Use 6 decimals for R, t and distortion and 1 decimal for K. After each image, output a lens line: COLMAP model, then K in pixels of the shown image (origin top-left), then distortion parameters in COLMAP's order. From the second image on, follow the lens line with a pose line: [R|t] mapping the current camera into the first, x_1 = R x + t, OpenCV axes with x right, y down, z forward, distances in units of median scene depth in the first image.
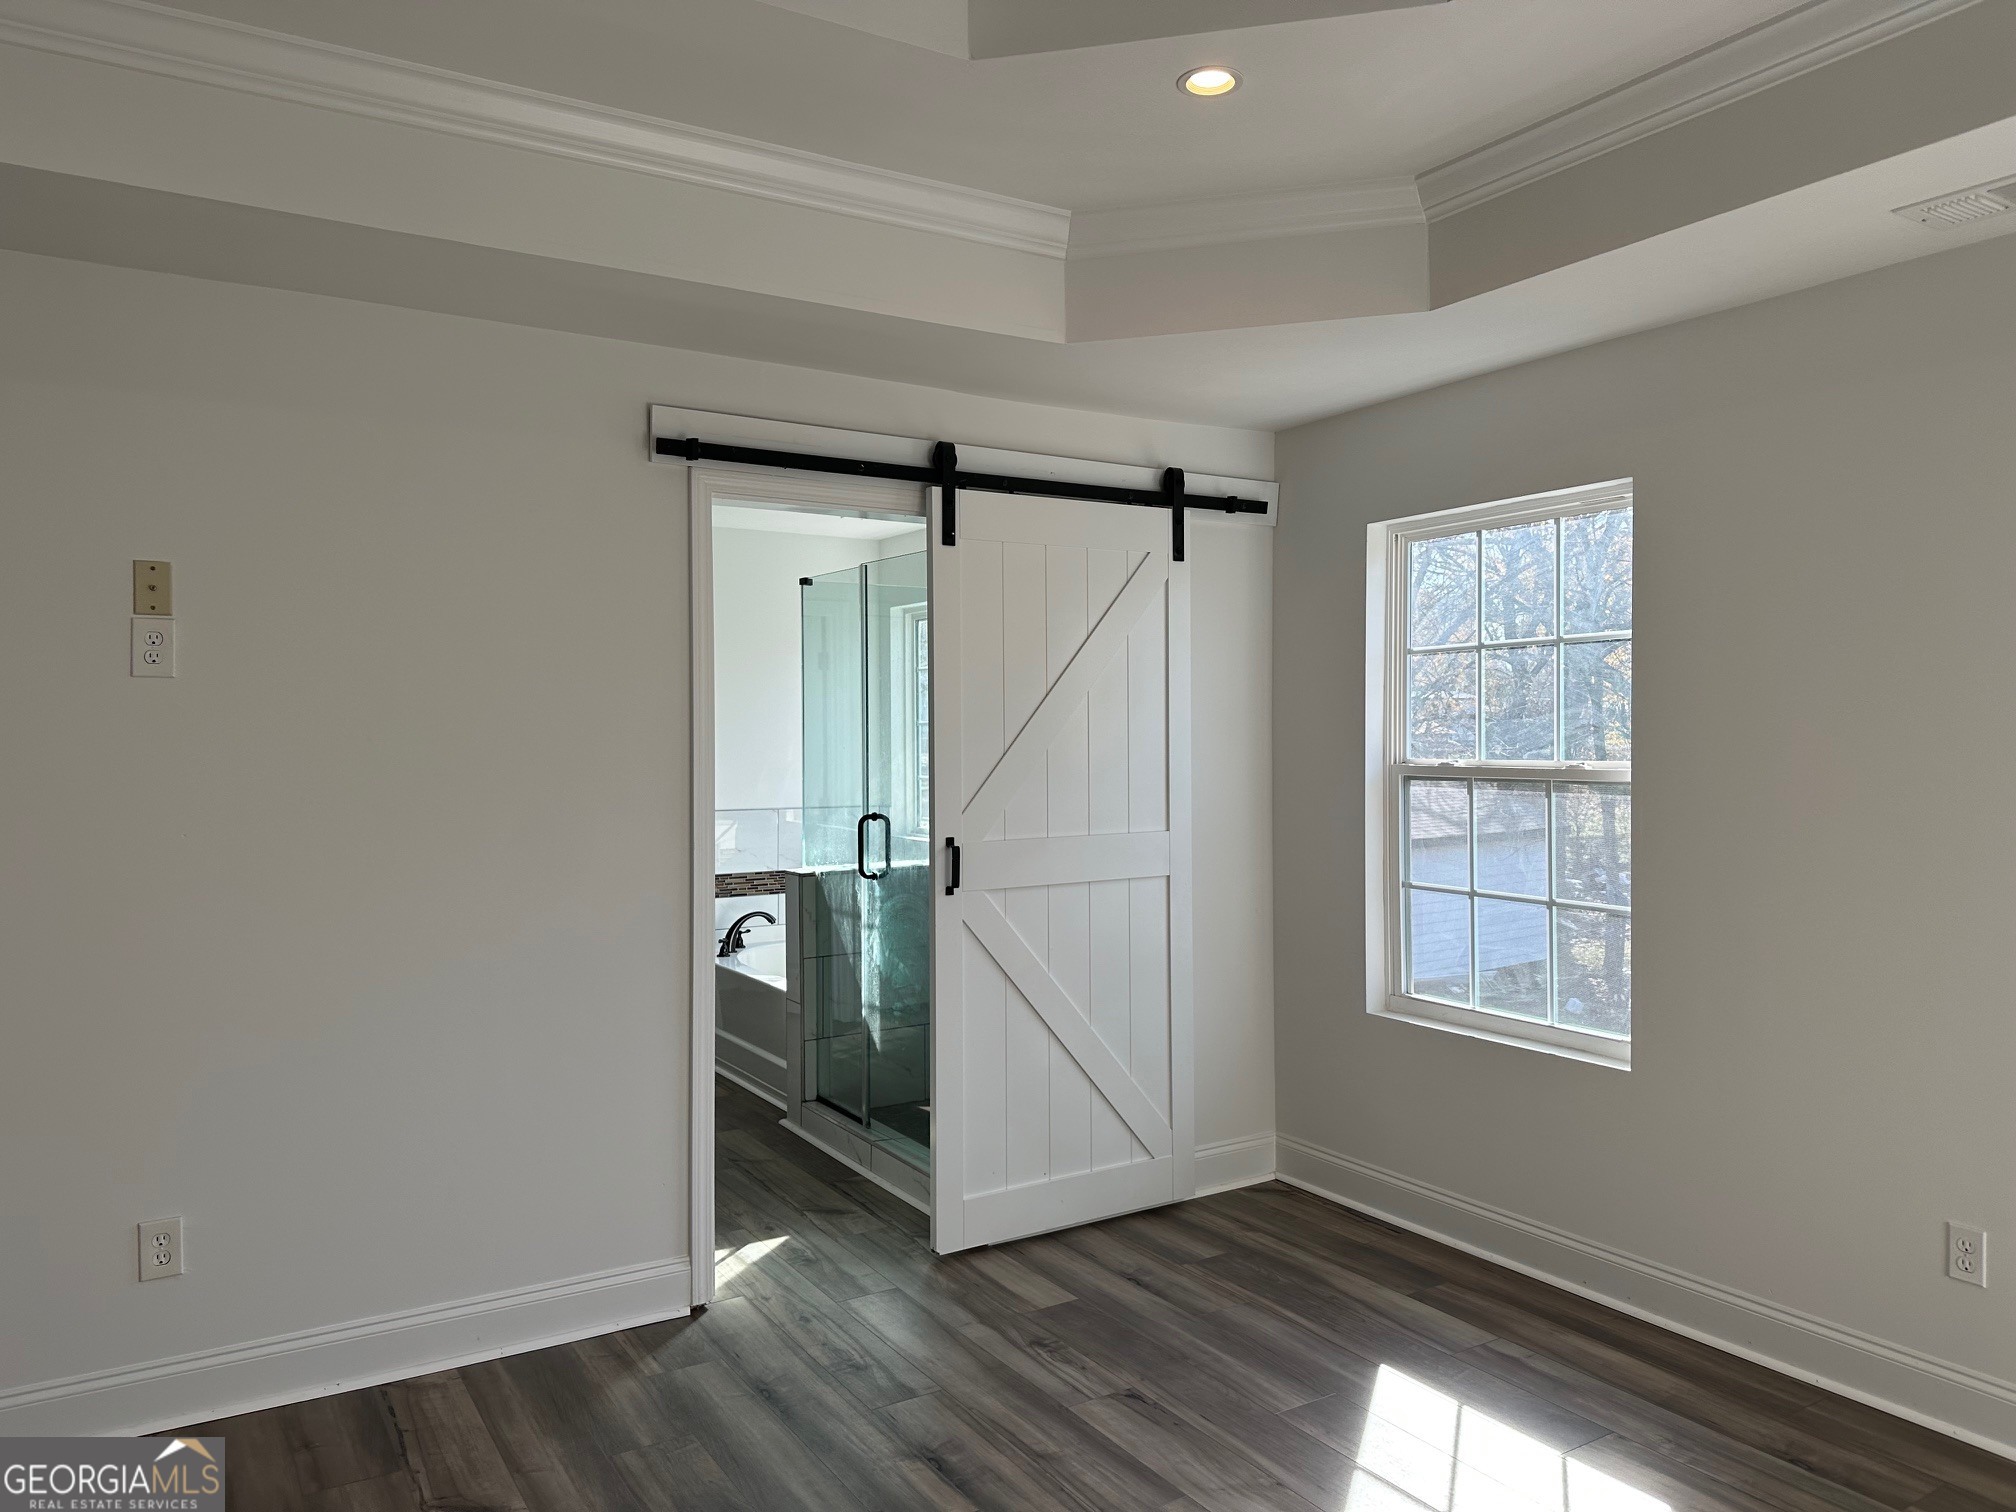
lens RADIAL K [[1397.9, 0, 1008.0], [0, 1397.9, 756.0], [0, 0, 1]] dist [0.005217, 0.001059]
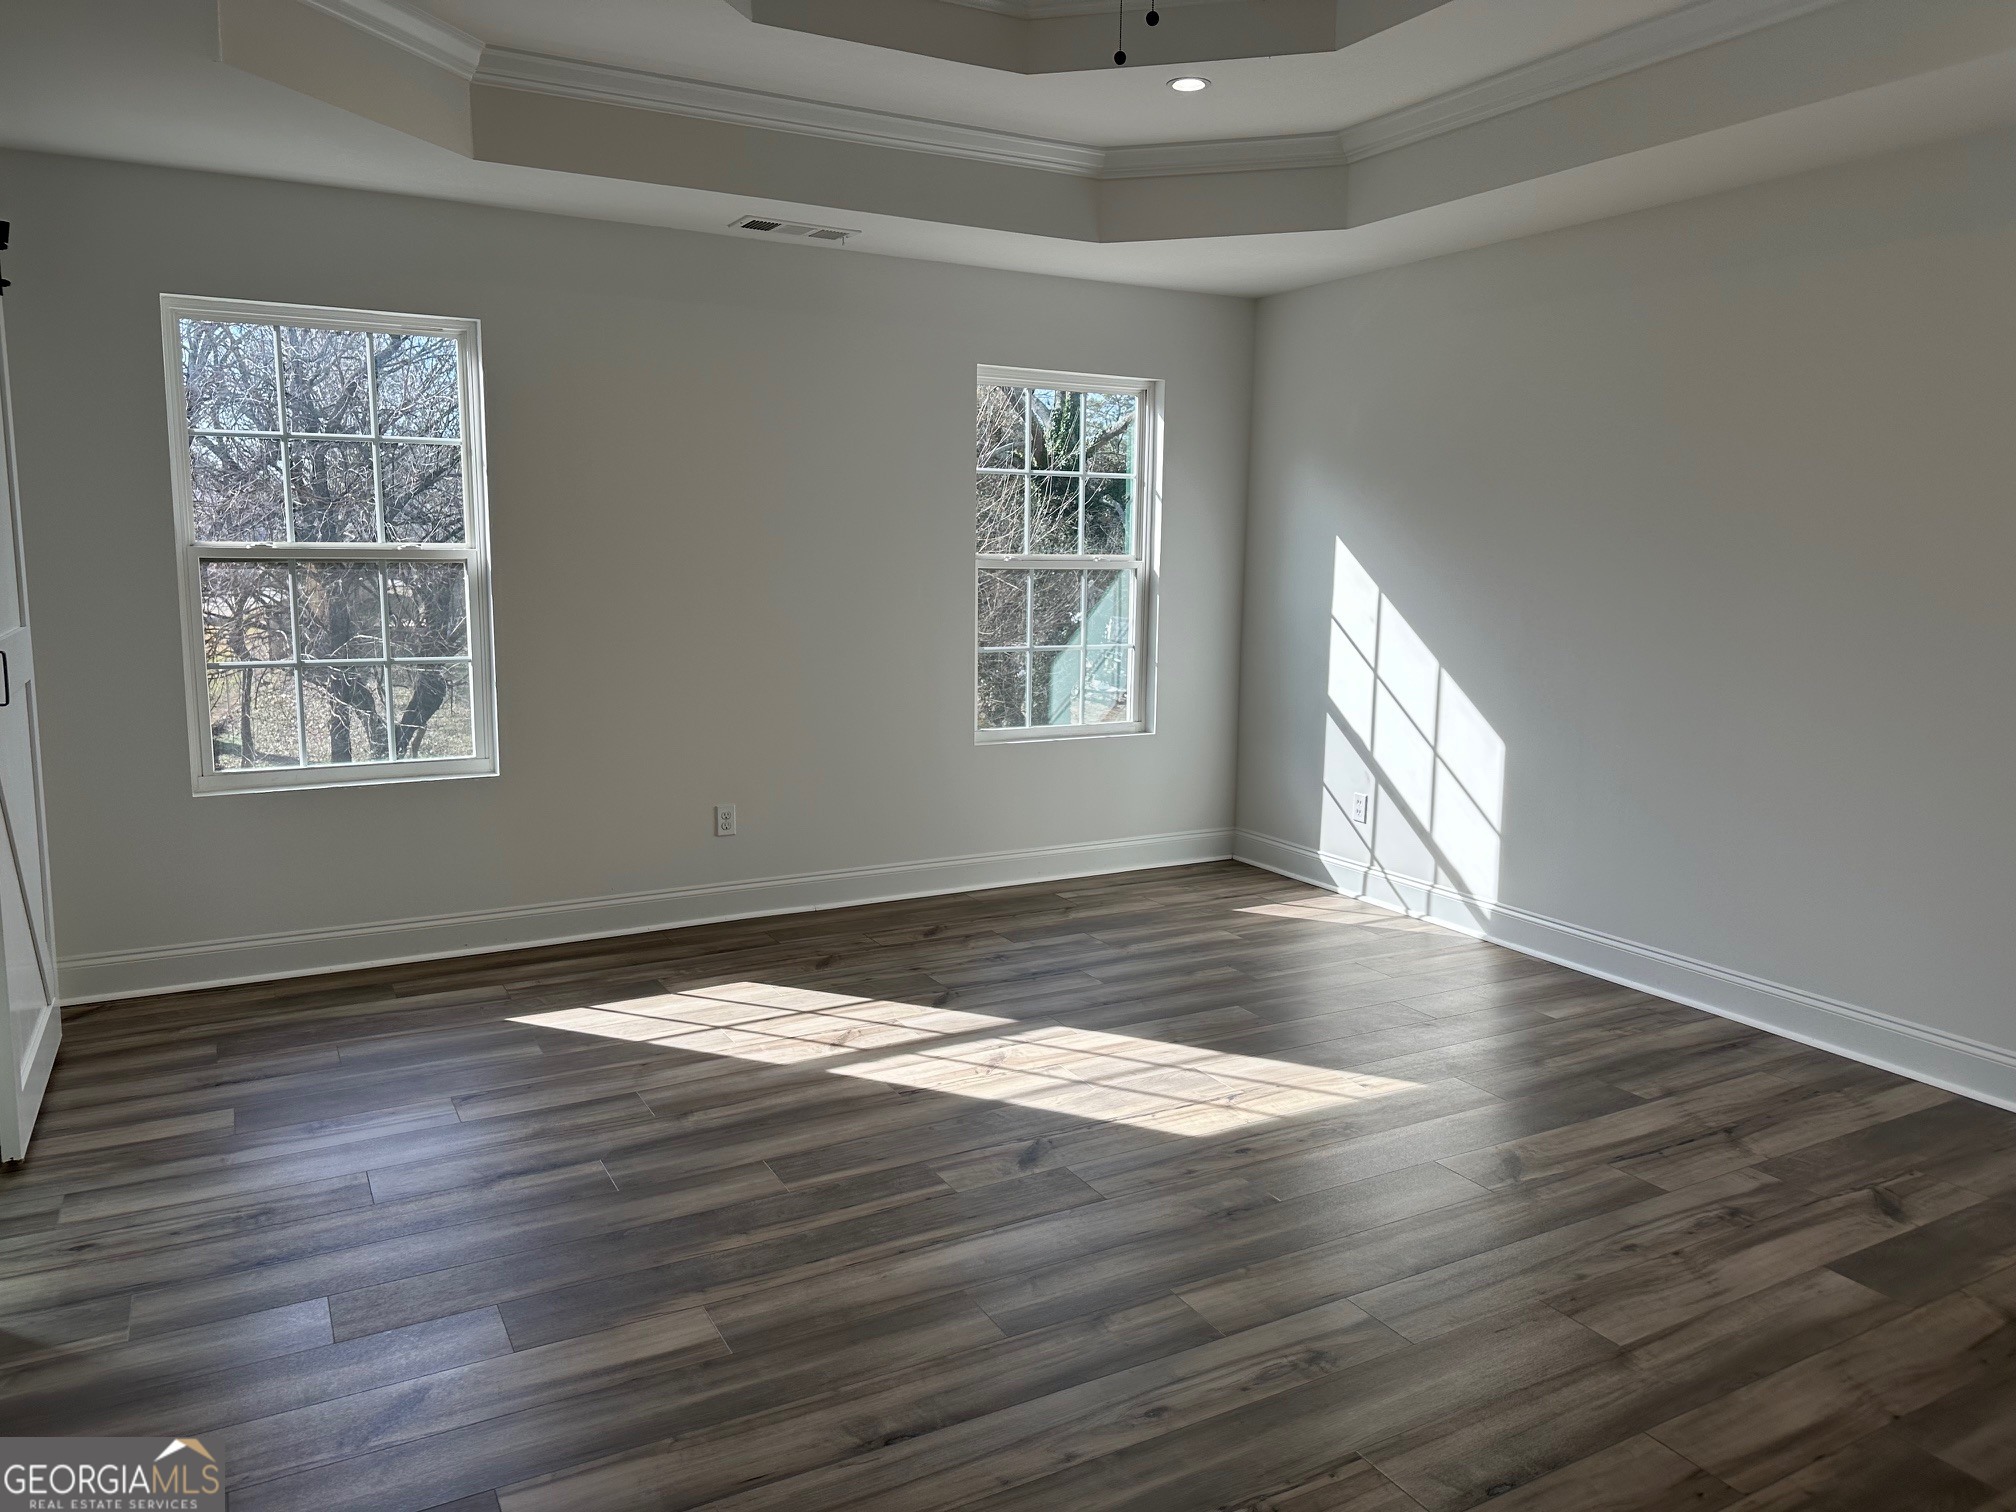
lens RADIAL K [[1397.9, 0, 1008.0], [0, 1397.9, 756.0], [0, 0, 1]] dist [0.005217, 0.001059]
pose [[0.066149, -0.144343, 0.987314, -0.796337], [0.002818, 0.989505, 0.144474, 0.012817], [-0.997806, -0.006775, 0.065861, 0.396959]]
